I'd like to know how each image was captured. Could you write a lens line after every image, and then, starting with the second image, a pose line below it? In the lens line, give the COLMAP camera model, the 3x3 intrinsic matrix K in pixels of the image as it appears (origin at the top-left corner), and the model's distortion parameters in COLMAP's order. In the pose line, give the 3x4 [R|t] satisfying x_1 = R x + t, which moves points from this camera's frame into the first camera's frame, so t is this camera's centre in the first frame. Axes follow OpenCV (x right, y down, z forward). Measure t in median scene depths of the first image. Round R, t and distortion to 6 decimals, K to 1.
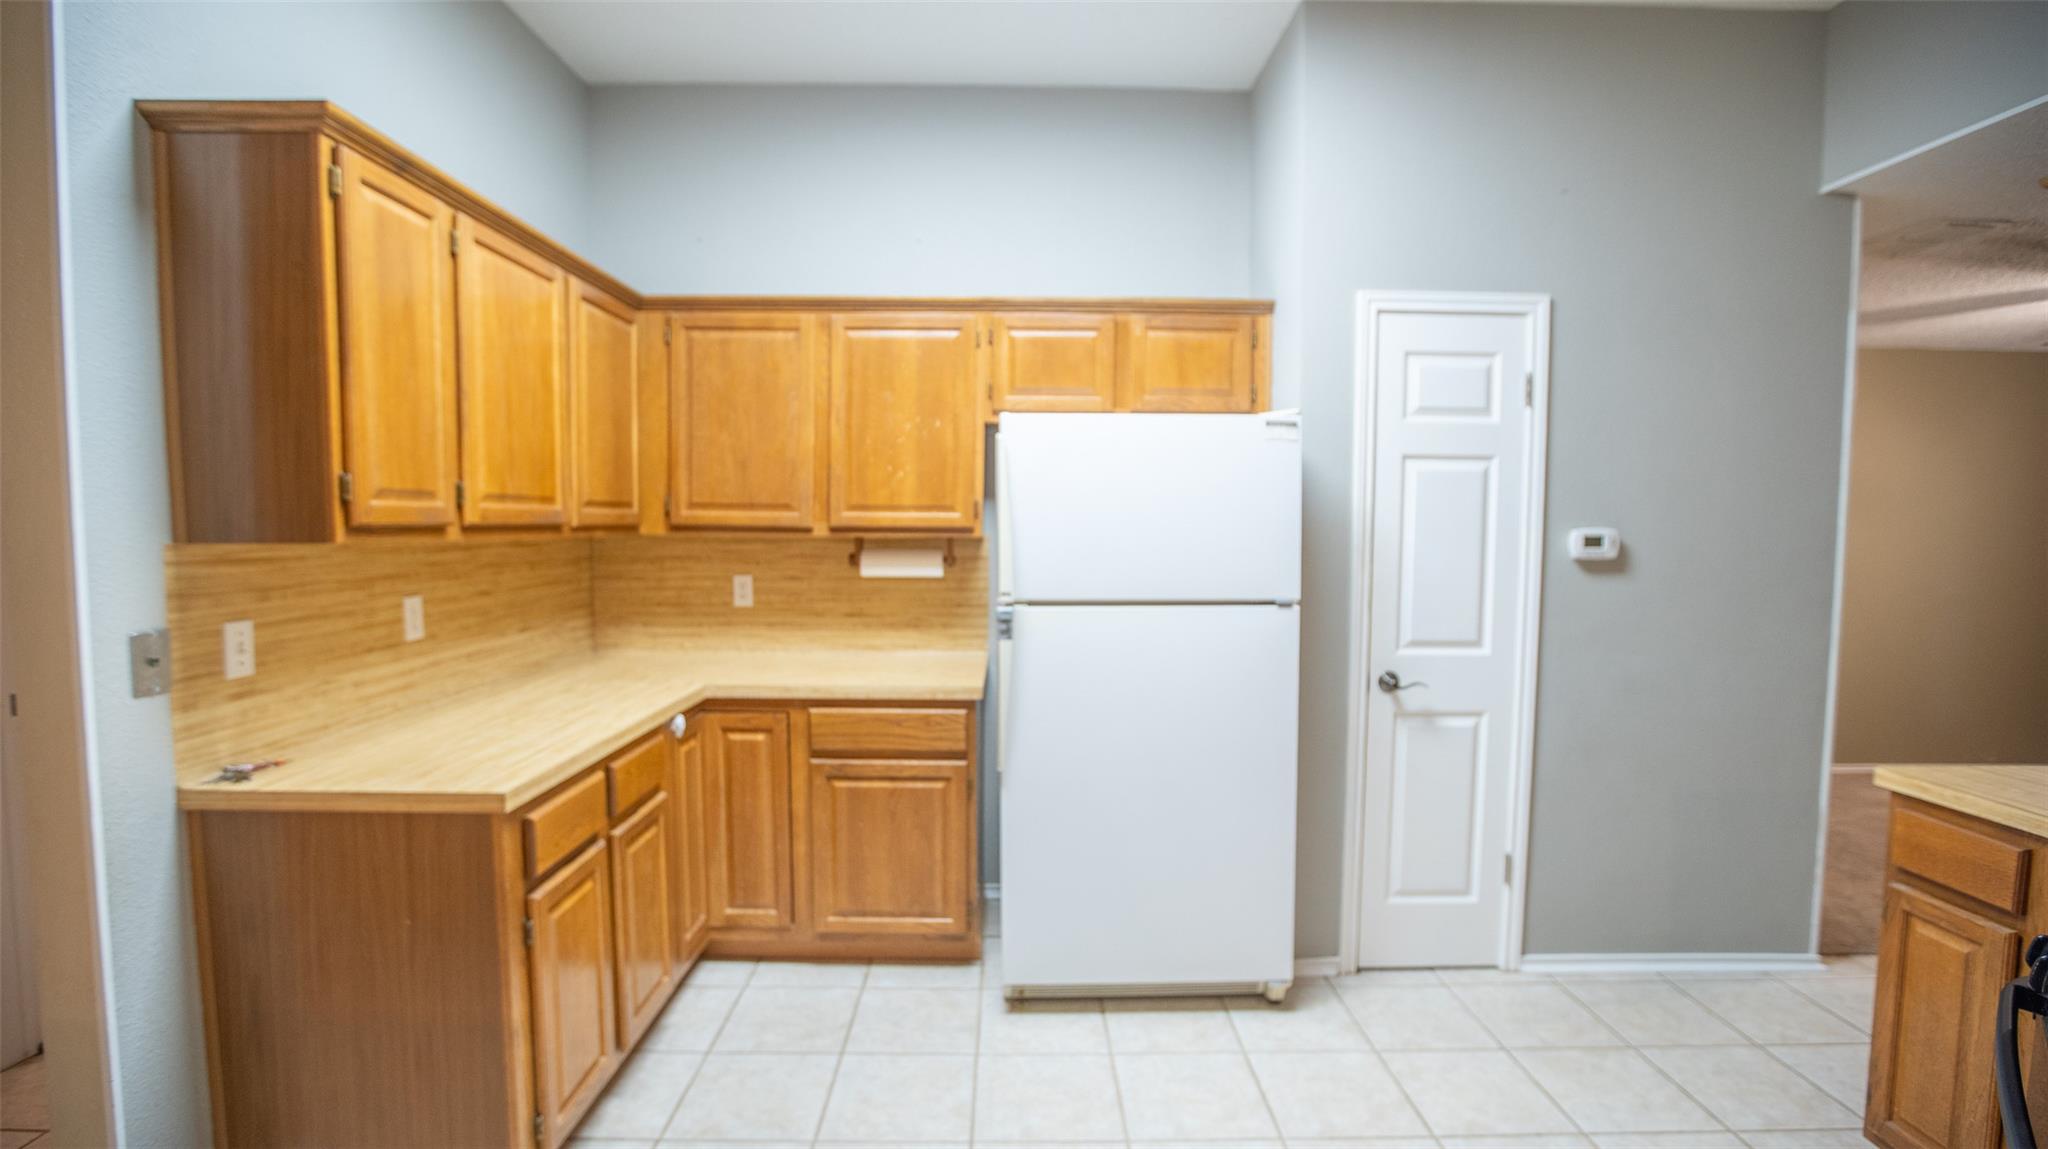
lens RADIAL K [[958.0, 0, 1039.3], [0, 958.0, 585.3], [0, 0, 1]] dist [-0.056777, 0.017402]
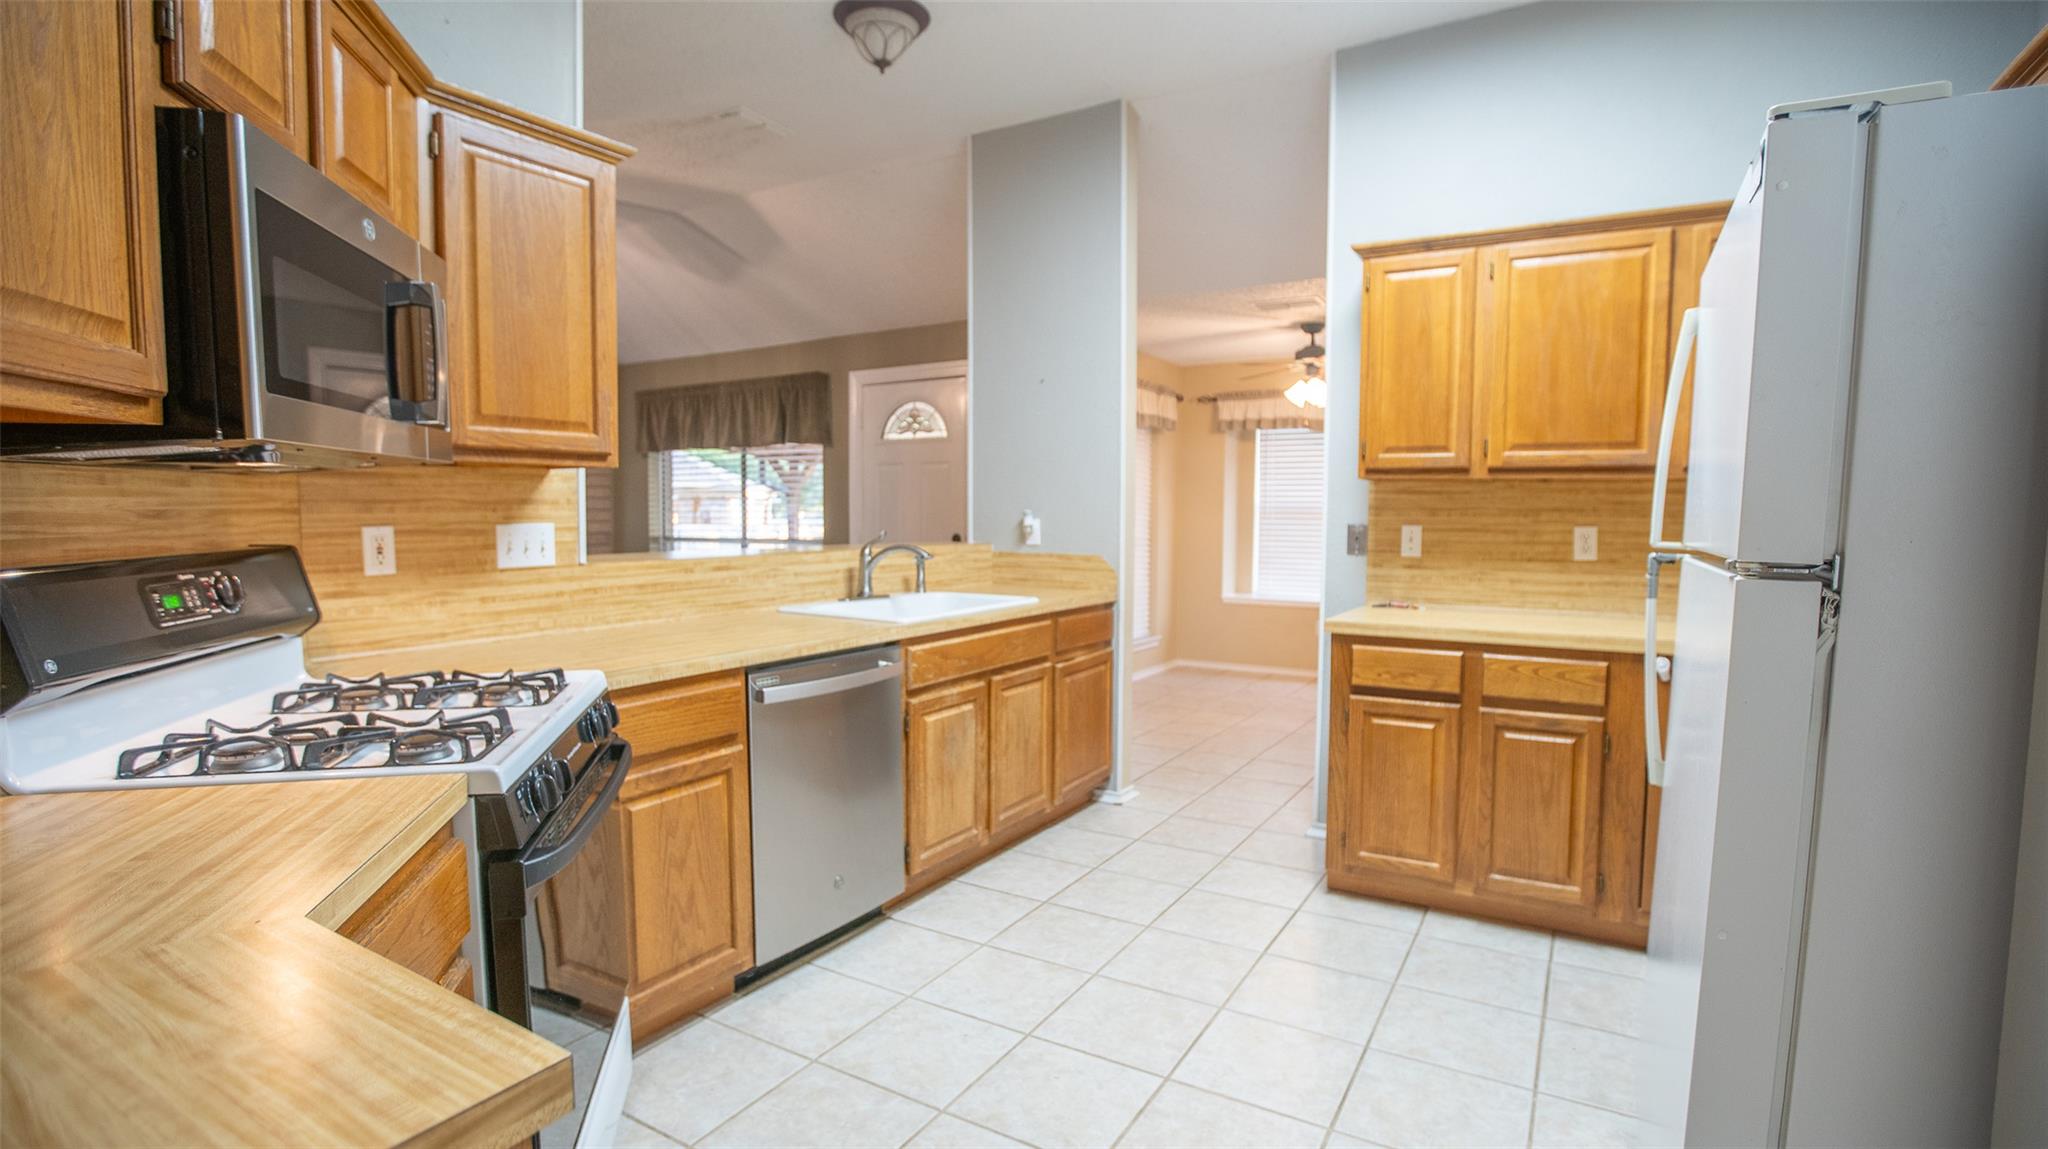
lens RADIAL K [[958.0, 0, 1039.3], [0, 958.0, 585.3], [0, 0, 1]] dist [-0.056777, 0.017402]
pose [[-0.538459, 0.086798, -0.838169, 0.896661], [-0.049942, 0.989645, 0.134569, -0.048398], [0.841170, 0.114319, -0.528549, 1.138298]]
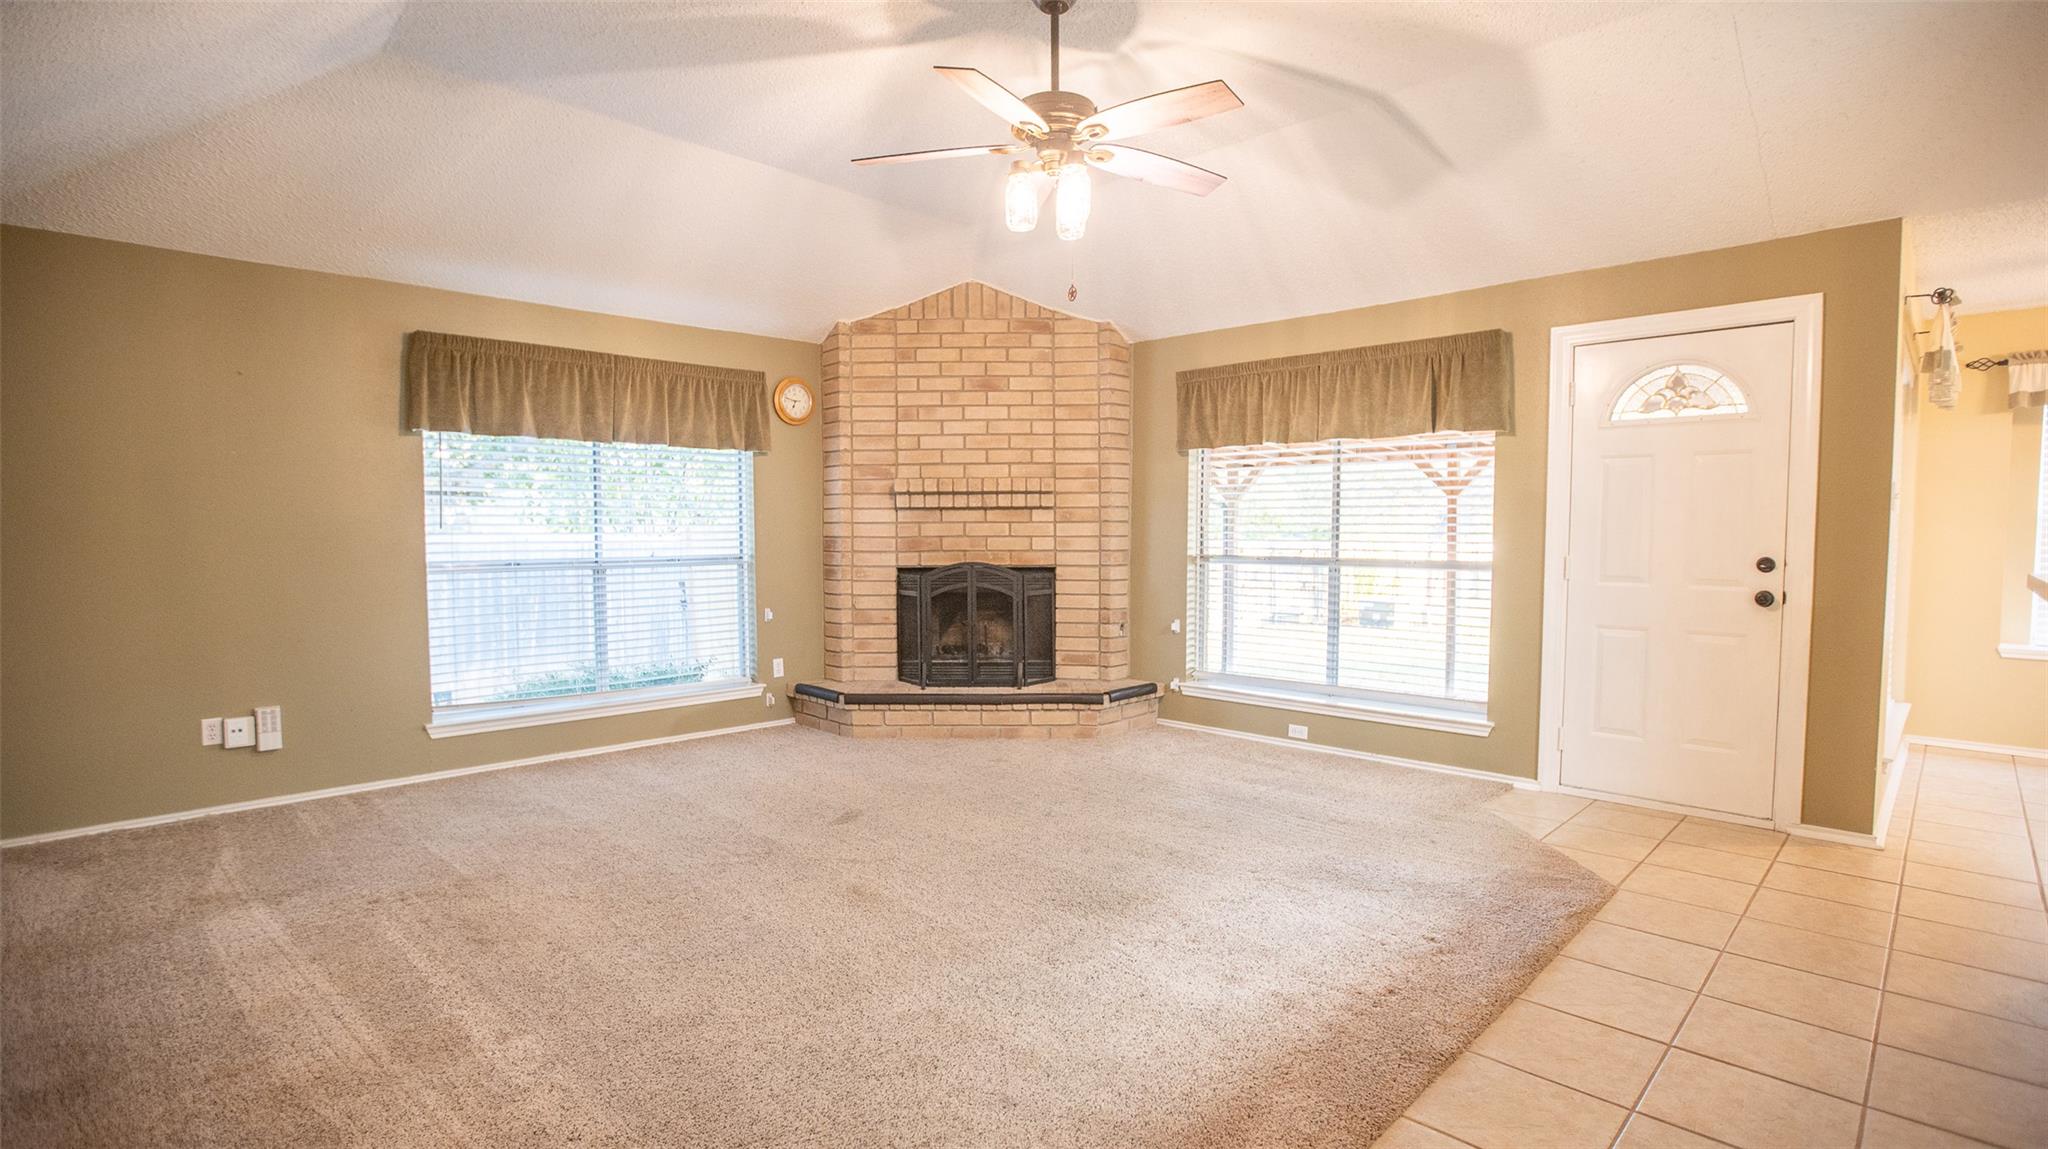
lens RADIAL K [[958.0, 0, 1039.3], [0, 958.0, 585.3], [0, 0, 1]] dist [-0.056777, 0.017402]
pose [[-0.725673, 0.061969, -0.685244, 0.948596], [-0.034593, 0.991390, 0.126289, 0.058465], [0.687170, 0.115349, -0.717281, -0.126460]]
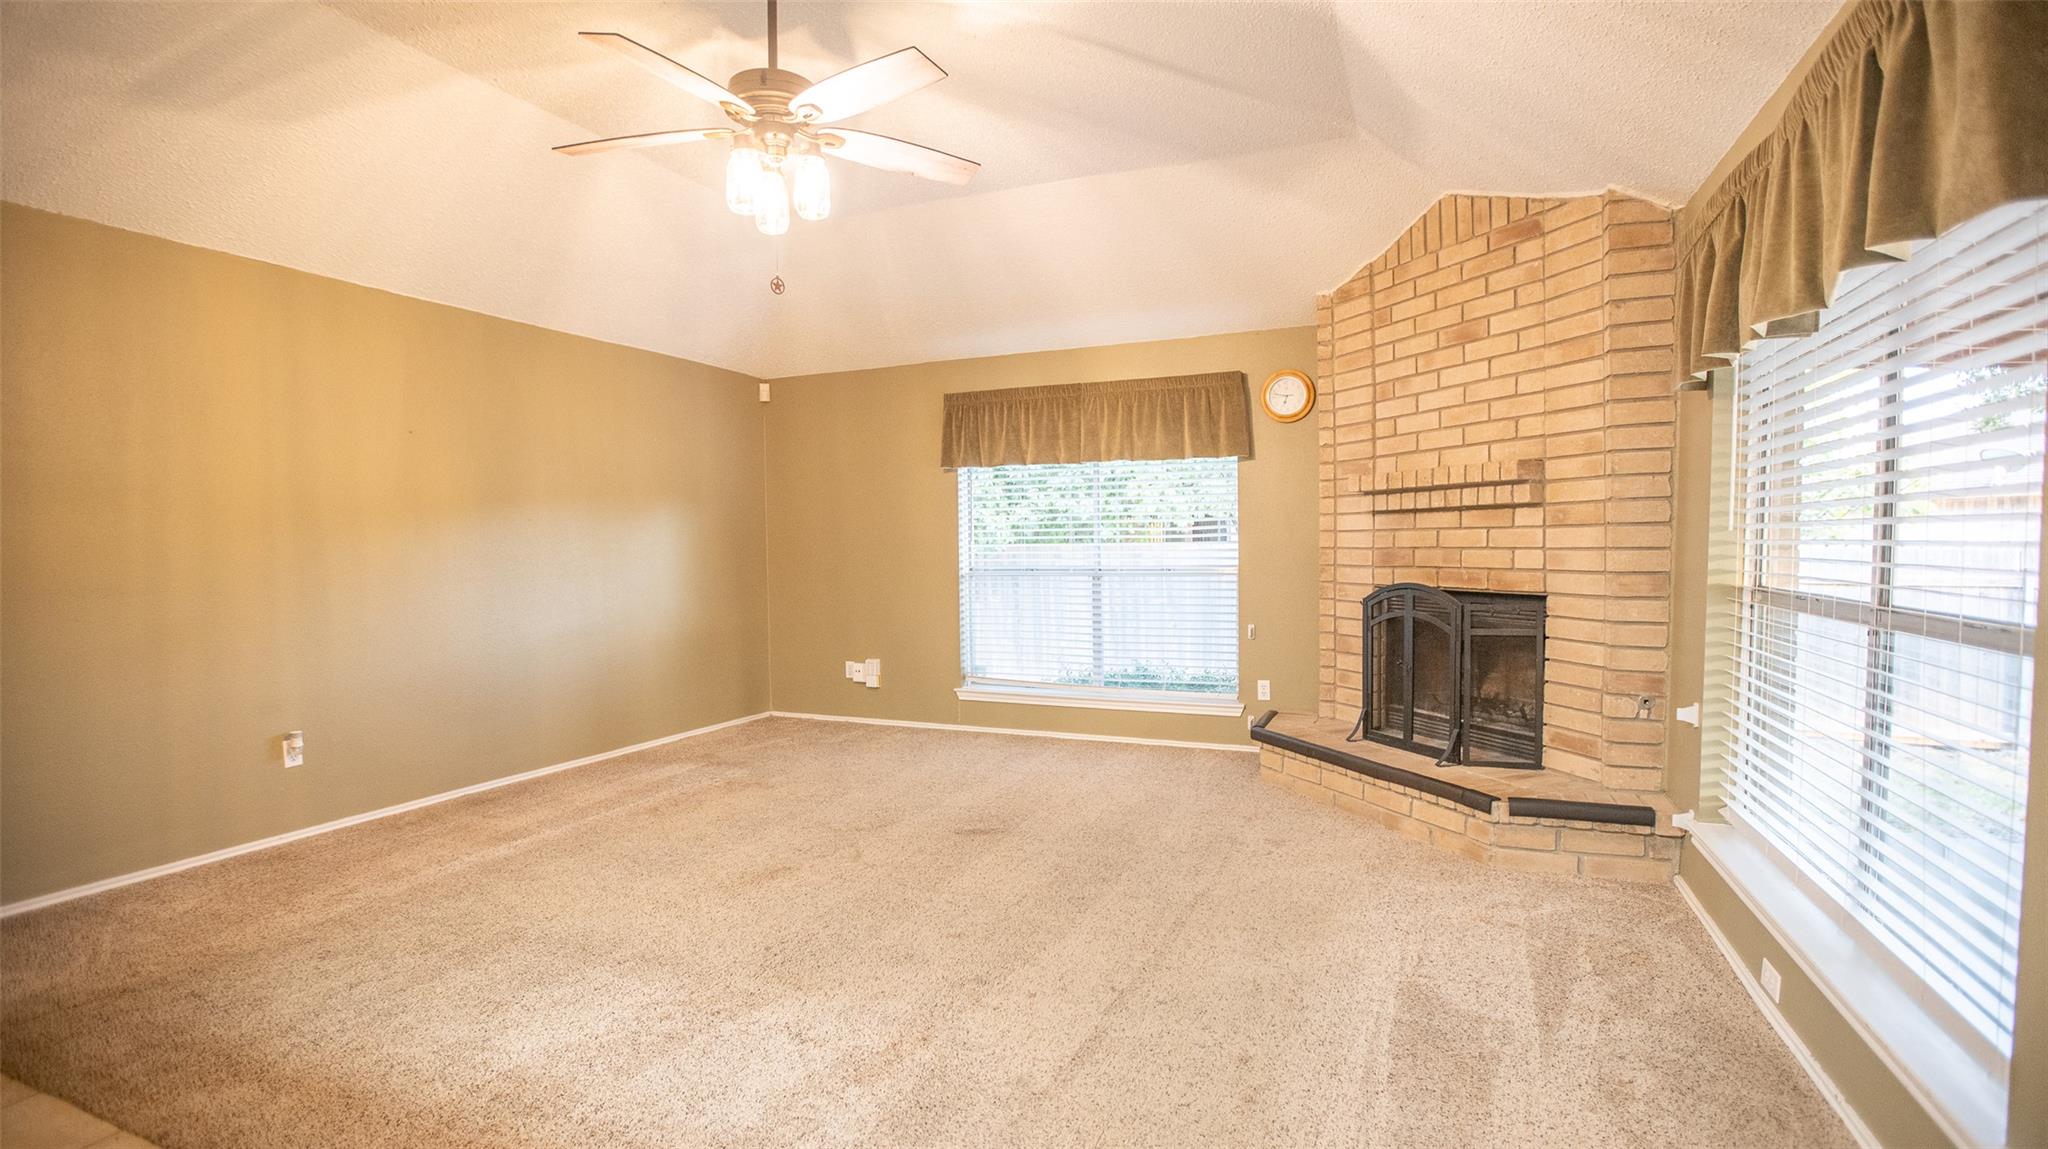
lens RADIAL K [[955.8, 0, 1019.3], [0, 955.8, 586.7], [0, 0, 1]] dist [-0.060566, 0.023019]
pose [[-0.901609, 0.012945, 0.432358, -0.804240], [0.064797, 0.992315, 0.105413, 0.087706], [-0.427671, 0.123057, -0.895519, -0.093561]]
